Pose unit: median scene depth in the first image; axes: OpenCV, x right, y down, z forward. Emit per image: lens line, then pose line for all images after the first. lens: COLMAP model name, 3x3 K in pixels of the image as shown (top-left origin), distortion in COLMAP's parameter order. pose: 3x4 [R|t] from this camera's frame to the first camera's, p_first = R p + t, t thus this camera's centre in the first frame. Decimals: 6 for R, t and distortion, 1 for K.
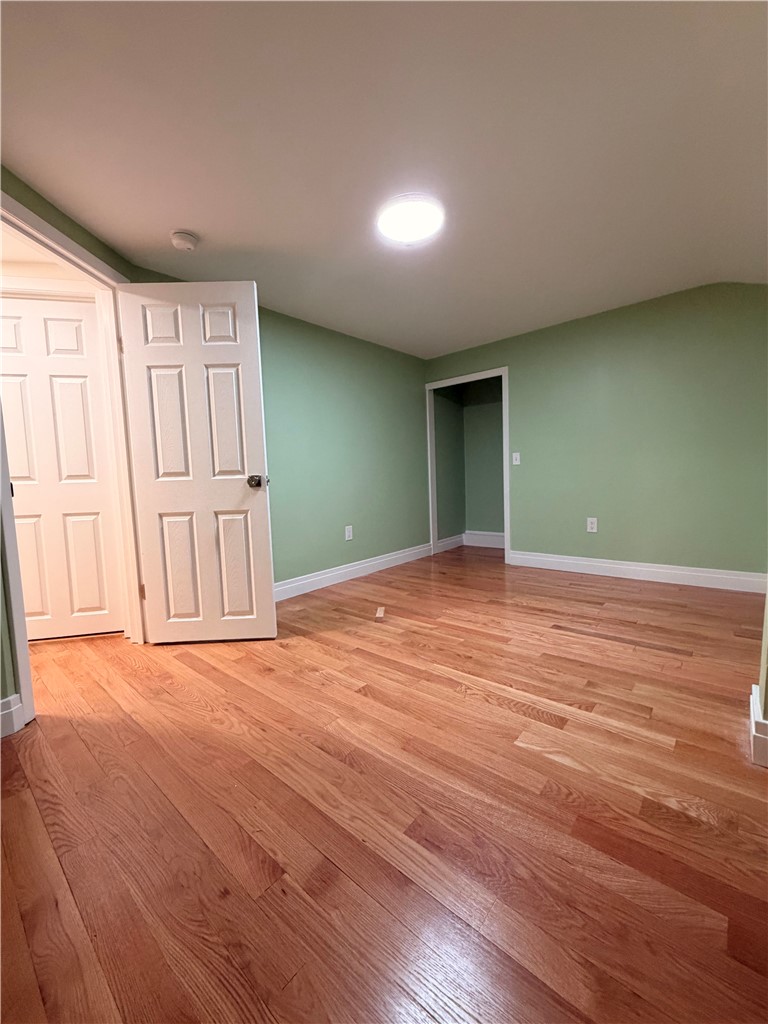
lens RADIAL K [[406.1, 0, 383.4], [0, 406.1, 509.6], [0, 0, 1]] dist [-0.002404, -0.000074]
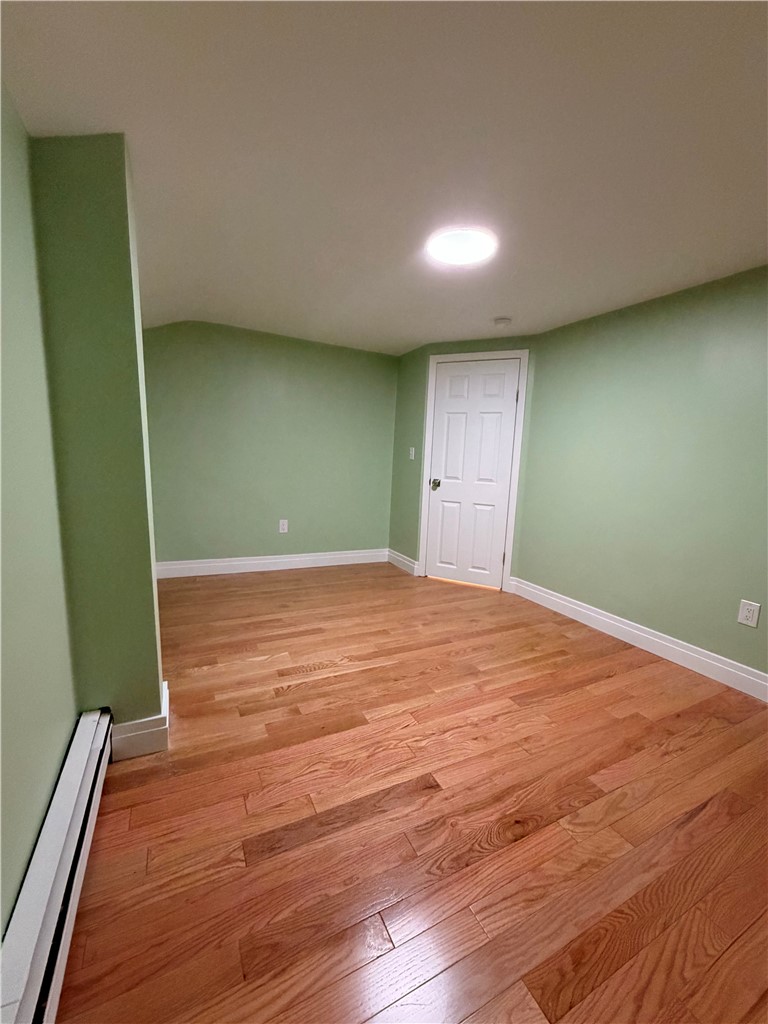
lens RADIAL K [[406.1, 0, 383.4], [0, 406.1, 509.6], [0, 0, 1]] dist [-0.002404, -0.000074]
pose [[-0.376125, 0.144394, -0.915249, 1.147087], [-0.102636, 0.975211, 0.196033, -0.270065], [0.920867, 0.167671, -0.351981, 1.302600]]
